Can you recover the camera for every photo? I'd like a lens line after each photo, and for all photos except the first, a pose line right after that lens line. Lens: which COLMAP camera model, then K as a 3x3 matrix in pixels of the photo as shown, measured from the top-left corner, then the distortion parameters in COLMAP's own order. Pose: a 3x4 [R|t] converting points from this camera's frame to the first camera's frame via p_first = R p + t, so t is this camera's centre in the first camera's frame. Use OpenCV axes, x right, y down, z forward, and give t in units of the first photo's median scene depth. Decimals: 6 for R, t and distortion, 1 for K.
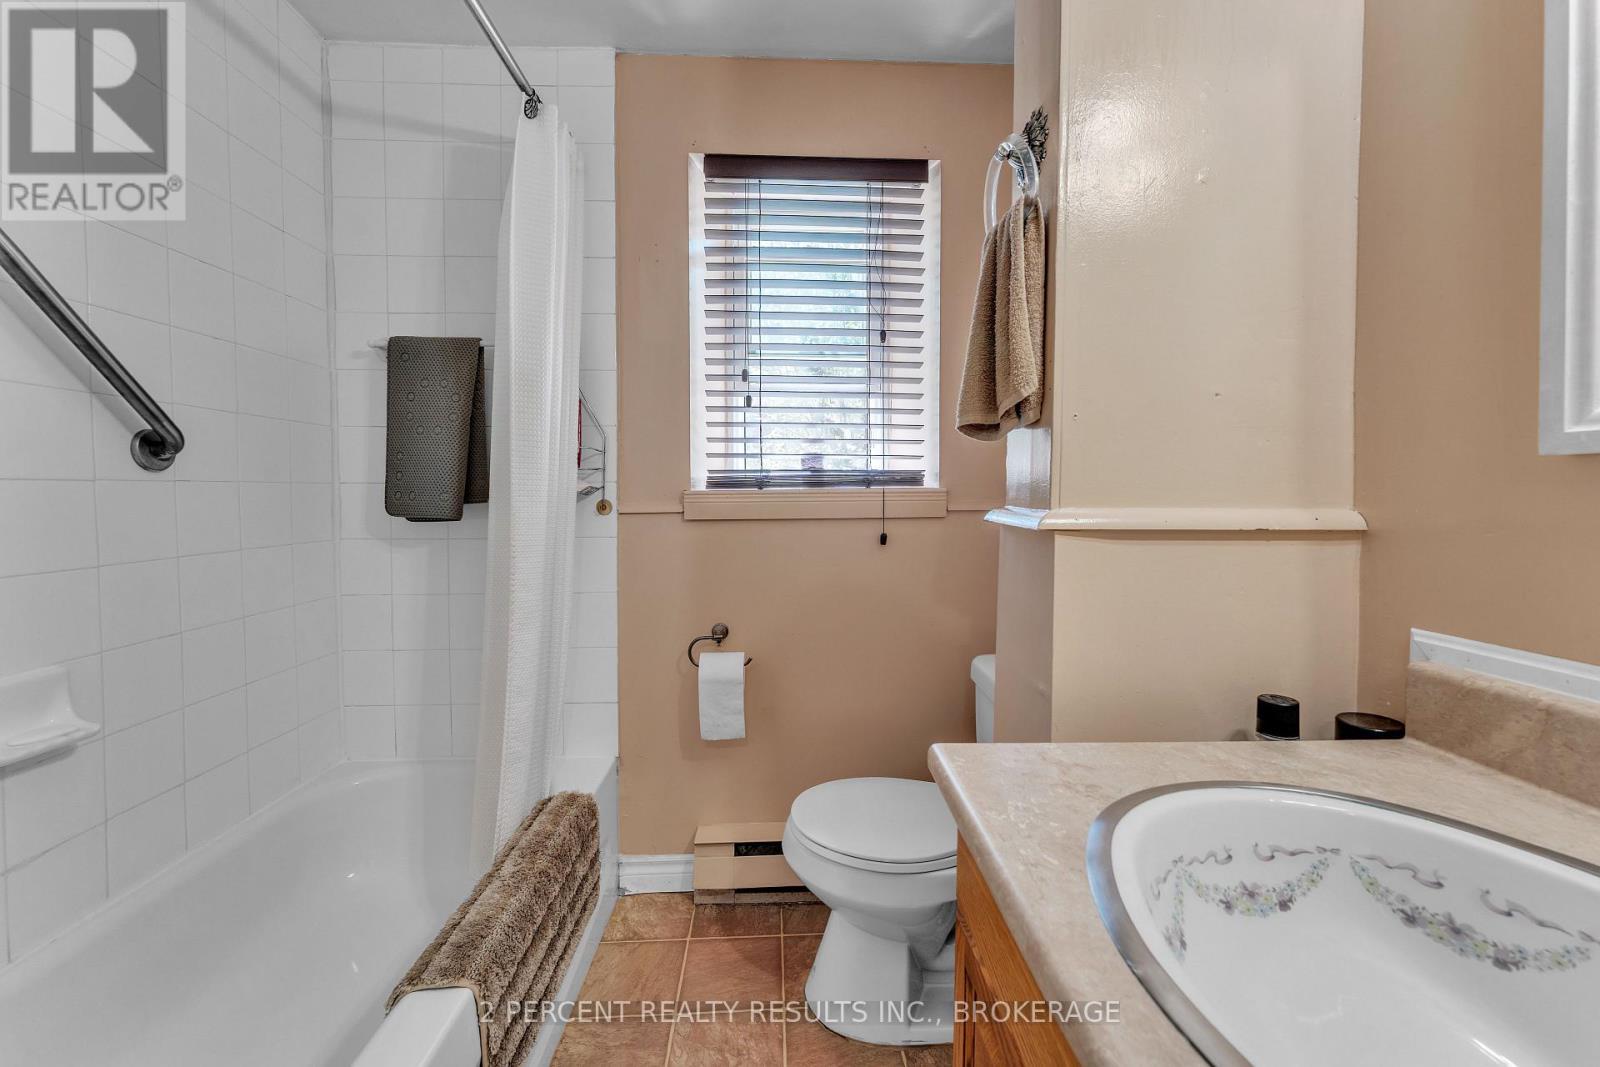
lens RADIAL K [[658.1, 0, 796.7], [0, 658.1, 518.4], [0, 0, 1]] dist [-0.002845, 0.000156]
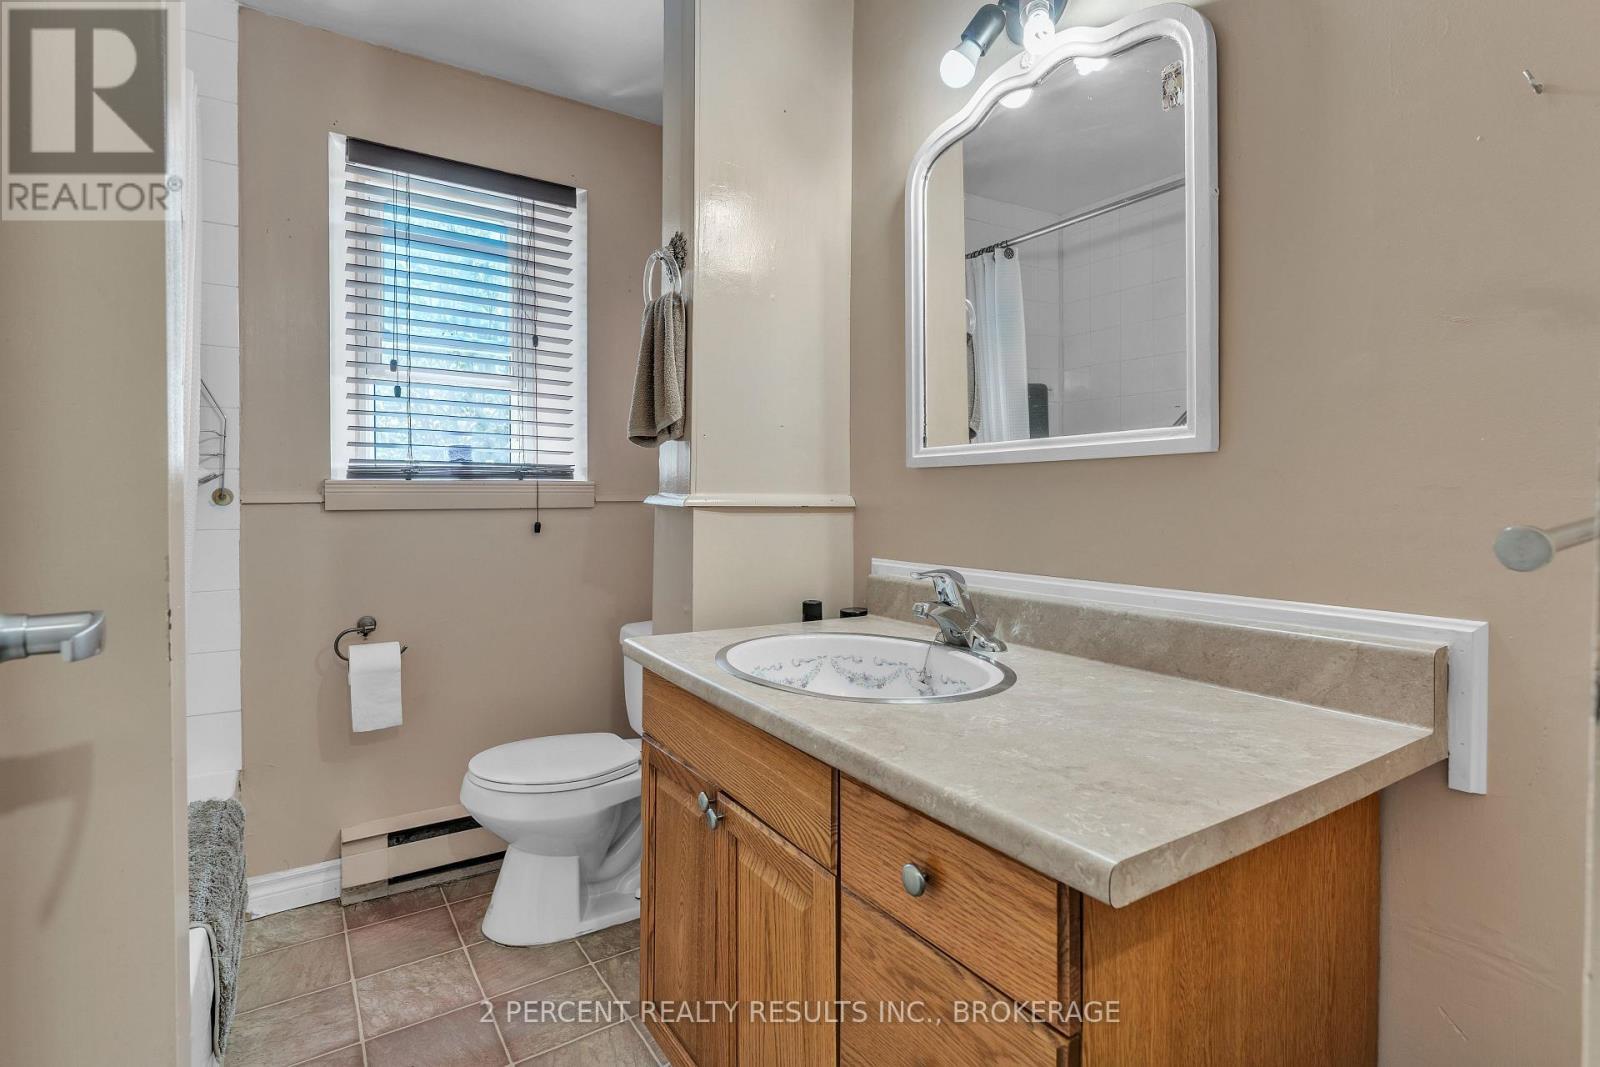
lens RADIAL K [[776.3, 0, 798.0], [0, 776.3, 521.1], [0, 0, 1]] dist [-0.004571, -0.000707]
pose [[0.861110, -0.010245, 0.508316, -0.153903], [0.010256, 0.999944, 0.002779, 0.022319], [-0.508315, 0.002820, 0.861166, -0.333104]]
